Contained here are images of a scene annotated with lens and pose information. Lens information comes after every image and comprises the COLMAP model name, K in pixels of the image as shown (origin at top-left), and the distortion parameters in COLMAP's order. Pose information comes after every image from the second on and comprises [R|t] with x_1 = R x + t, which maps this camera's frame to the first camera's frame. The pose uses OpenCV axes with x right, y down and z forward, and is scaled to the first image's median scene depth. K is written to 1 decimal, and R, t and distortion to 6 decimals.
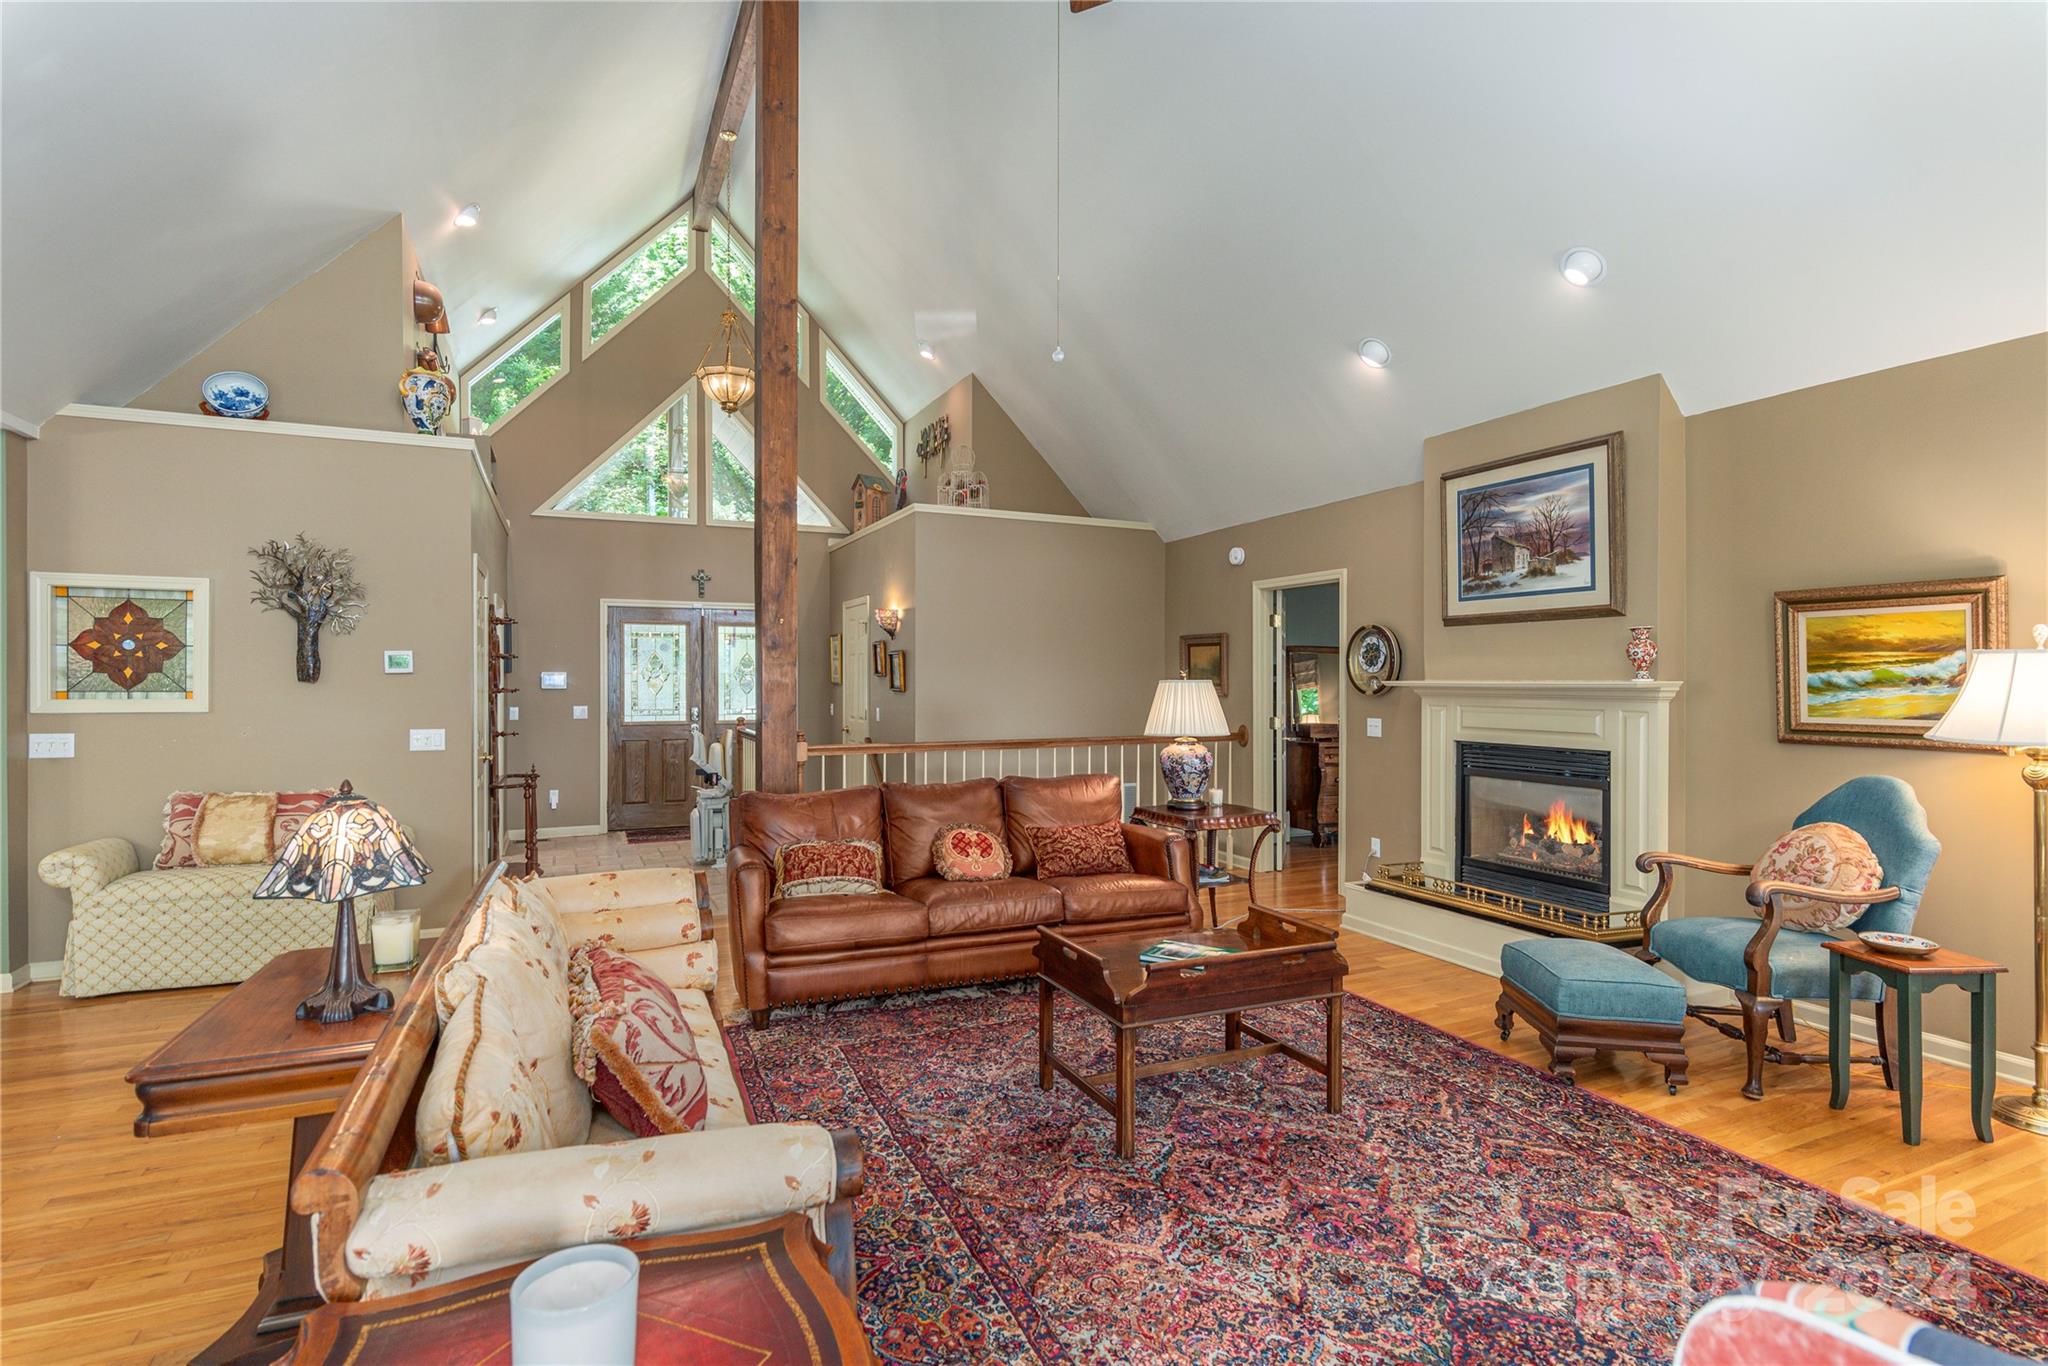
lens RADIAL K [[1006.6, 0, 1009.6], [0, 1006.6, 681.2], [0, 0, 1]] dist [0.013118, -0.001092]
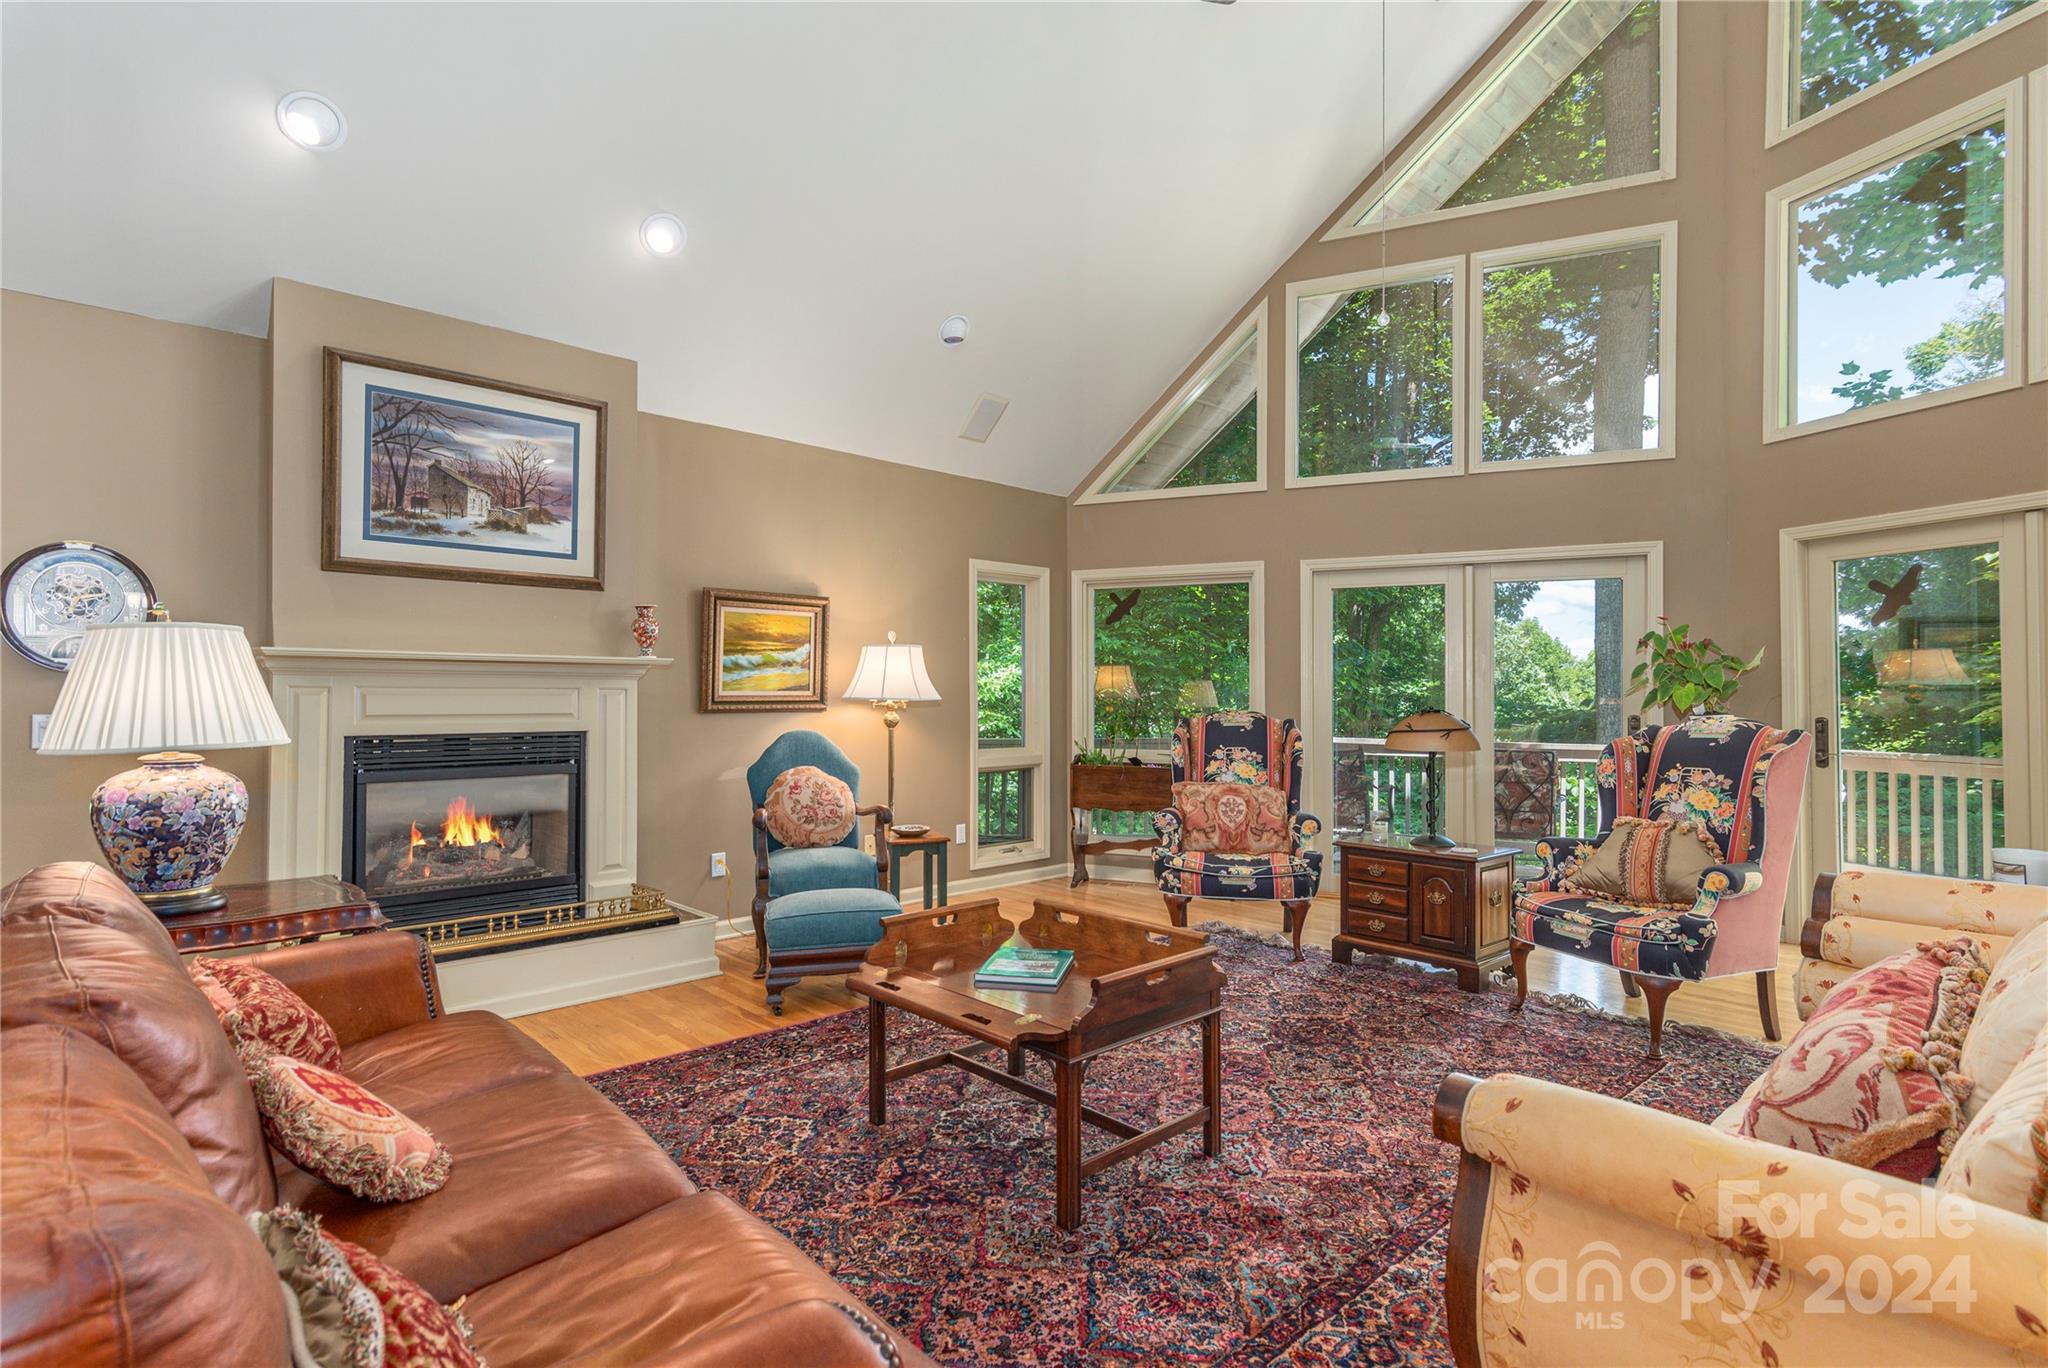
lens RADIAL K [[1006.6, 0, 1019.2], [0, 1006.6, 686.8], [0, 0, 1]] dist [0.013118, -0.001092]
pose [[-0.332045, 0.008259, 0.943228, -0.434447], [-0.000867, 0.999959, -0.009061, 0.035505], [-0.943263, -0.003827, -0.332024, 0.919231]]
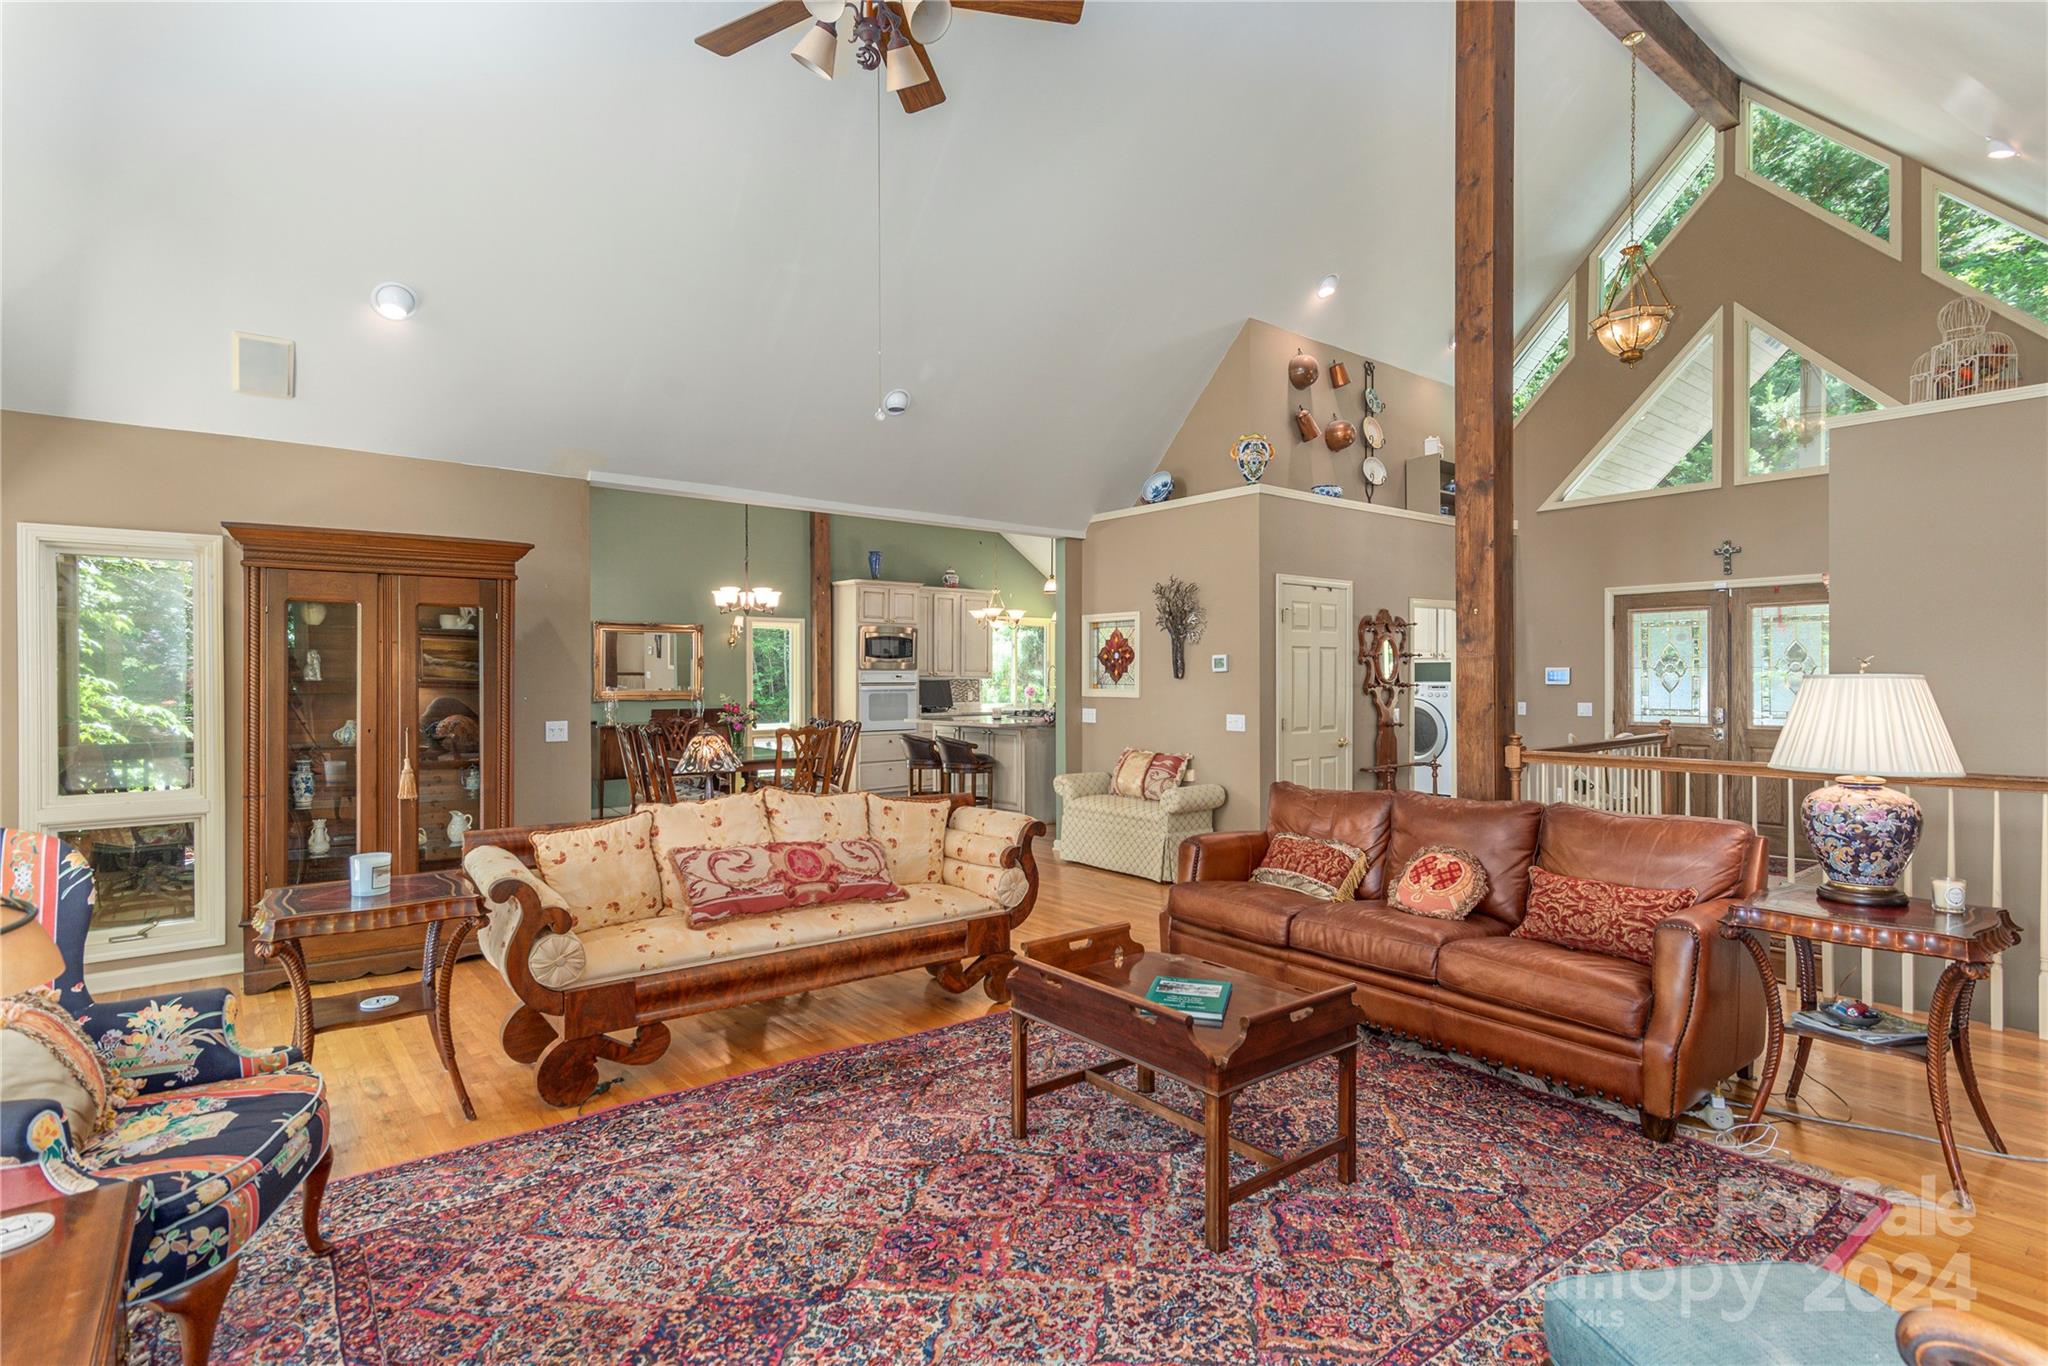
lens RADIAL K [[1006.6, 0, 1015.5], [0, 1006.6, 679.4], [0, 0, 1]] dist [0.013118, -0.001092]
pose [[0.255712, 0.001084, -0.966752, 0.698081], [0.001866, 0.999997, 0.001615, -0.000305], [0.966751, -0.002217, 0.255709, 0.457362]]
